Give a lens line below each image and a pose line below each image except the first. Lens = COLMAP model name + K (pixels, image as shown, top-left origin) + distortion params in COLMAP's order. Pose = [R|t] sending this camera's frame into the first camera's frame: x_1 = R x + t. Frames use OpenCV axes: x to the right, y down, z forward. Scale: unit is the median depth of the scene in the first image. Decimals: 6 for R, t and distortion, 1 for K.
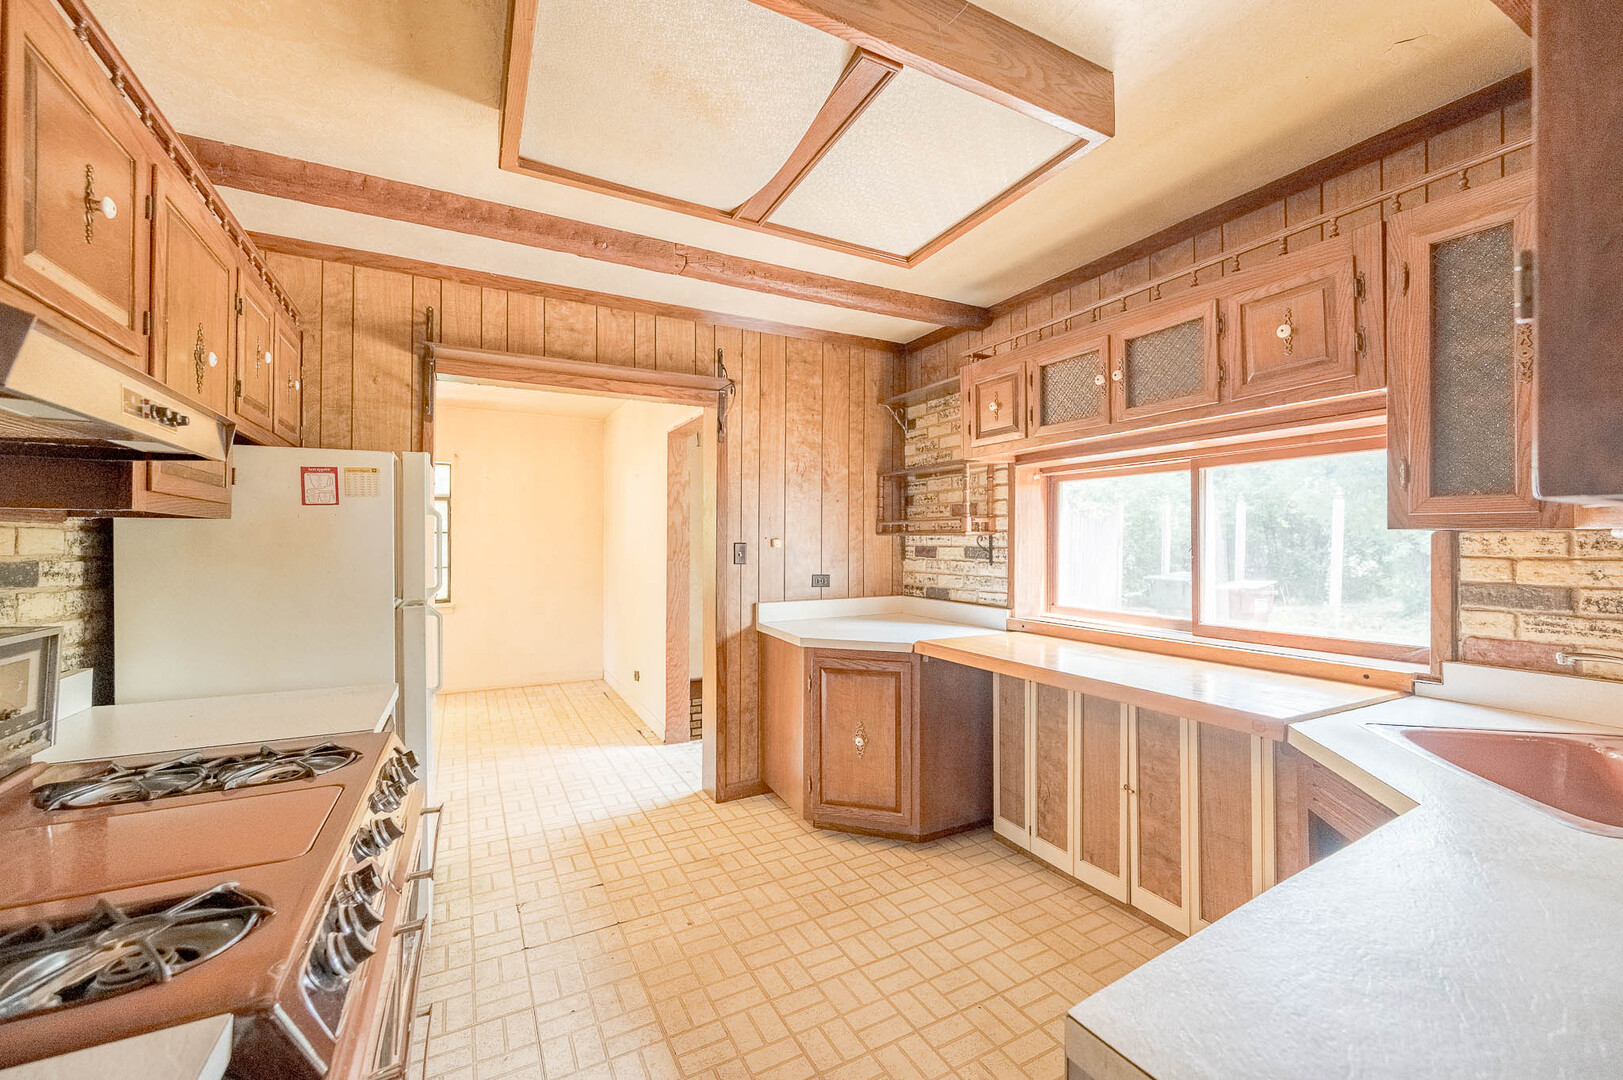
lens RADIAL K [[640.5, 0, 811.5], [0, 640.5, 540.0], [0, 0, 1]] dist [0.000042, -0.000041]
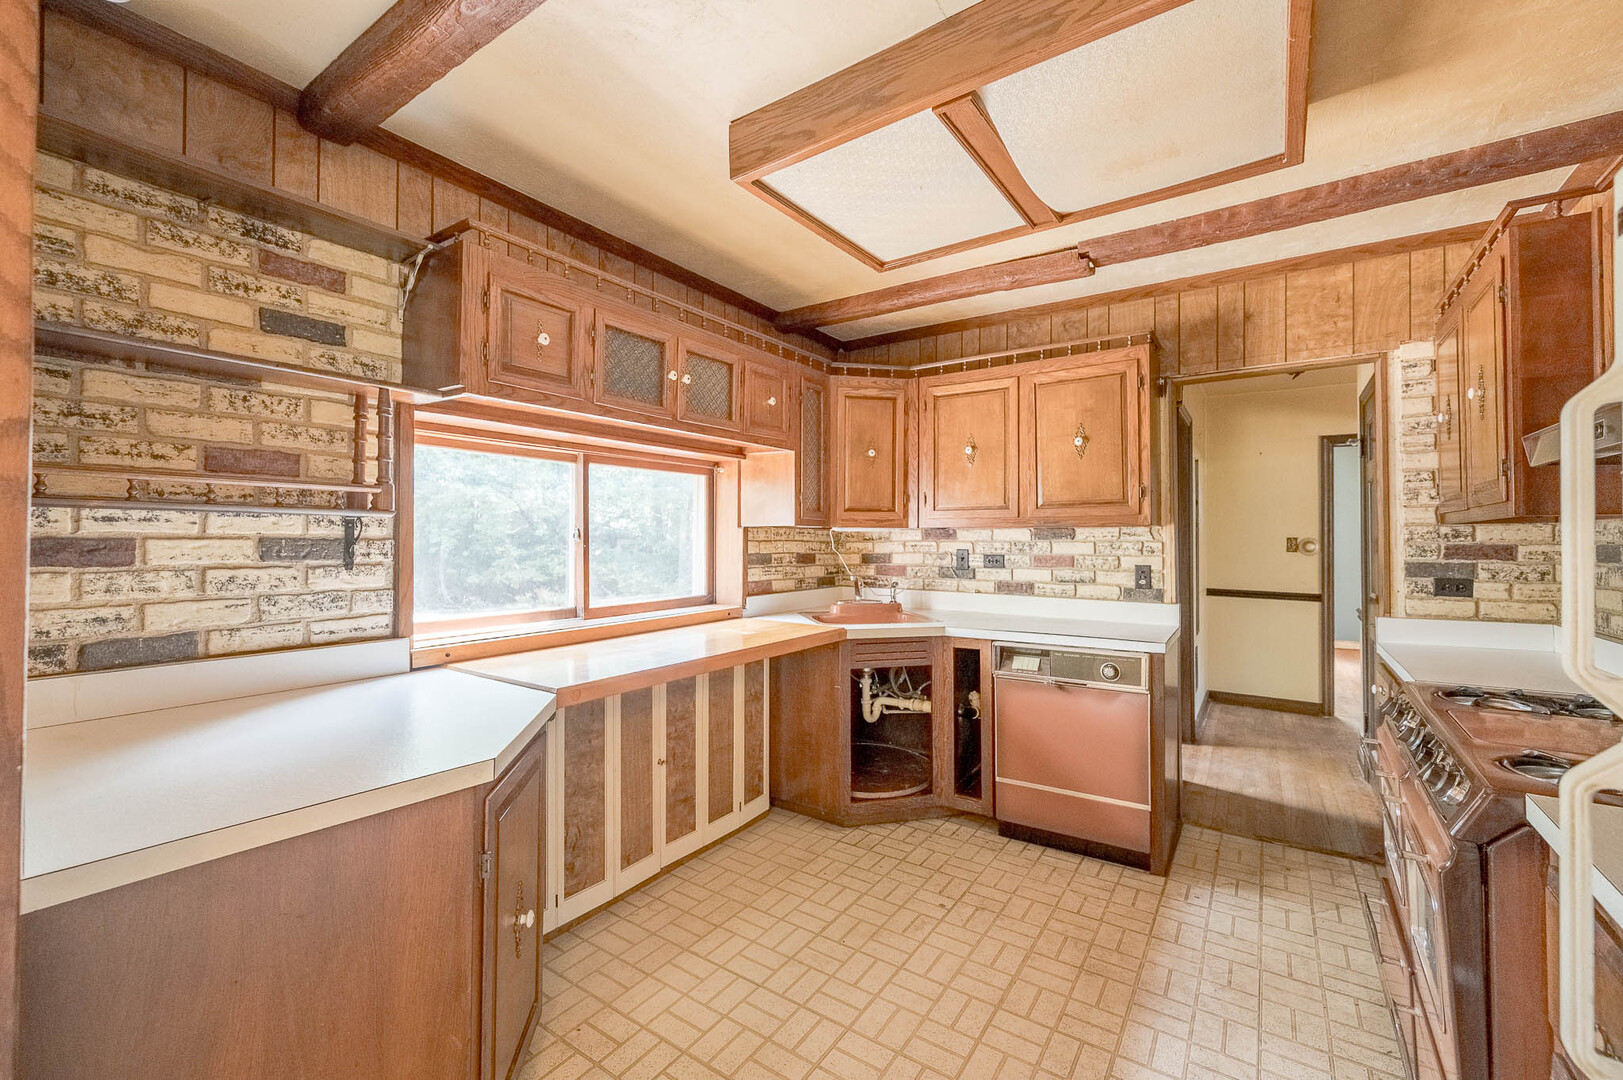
lens RADIAL K [[681.9, 0, 812.0], [0, 681.9, 528.8], [0, 0, 1]] dist [-0.000222, -0.000105]
pose [[-0.467749, 0.010584, 0.883798, -0.469487], [-0.003780, 0.999895, -0.013975, 0.010417], [-0.883853, -0.009878, -0.467660, 0.969987]]
